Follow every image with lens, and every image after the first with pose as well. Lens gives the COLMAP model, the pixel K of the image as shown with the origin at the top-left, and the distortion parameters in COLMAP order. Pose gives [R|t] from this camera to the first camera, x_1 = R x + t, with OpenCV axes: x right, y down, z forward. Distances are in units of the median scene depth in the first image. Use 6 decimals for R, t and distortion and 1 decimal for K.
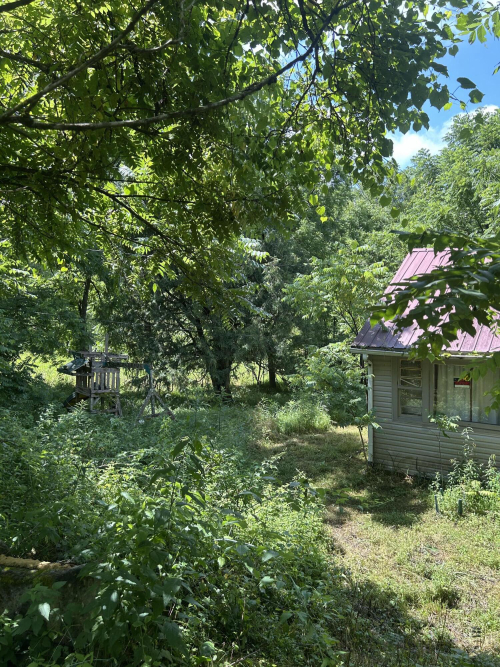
lens RADIAL K [[496.2, 0, 249.6], [0, 496.2, 332.4], [0, 0, 1]] dist [0.038168, -0.045507]
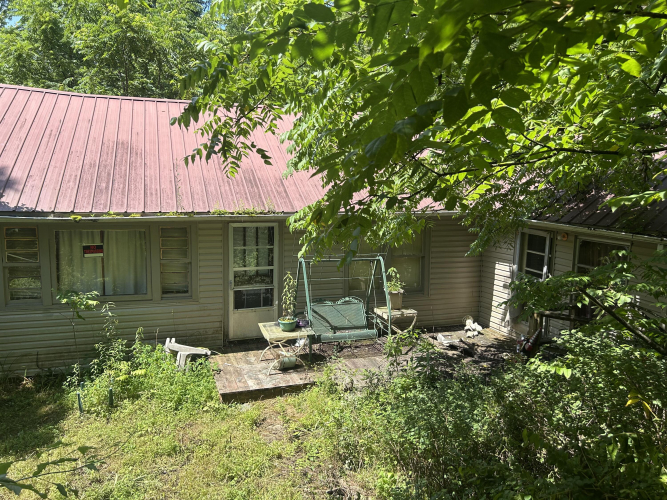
lens RADIAL K [[496.2, 0, 333.0], [0, 496.2, 248.8], [0, 0, 1]] dist [0.038168, -0.045507]
pose [[0.574880, -0.080895, 0.814229, -0.023330], [0.007824, 0.995599, 0.093391, 0.024142], [-0.818200, -0.047318, 0.572983, 0.209247]]
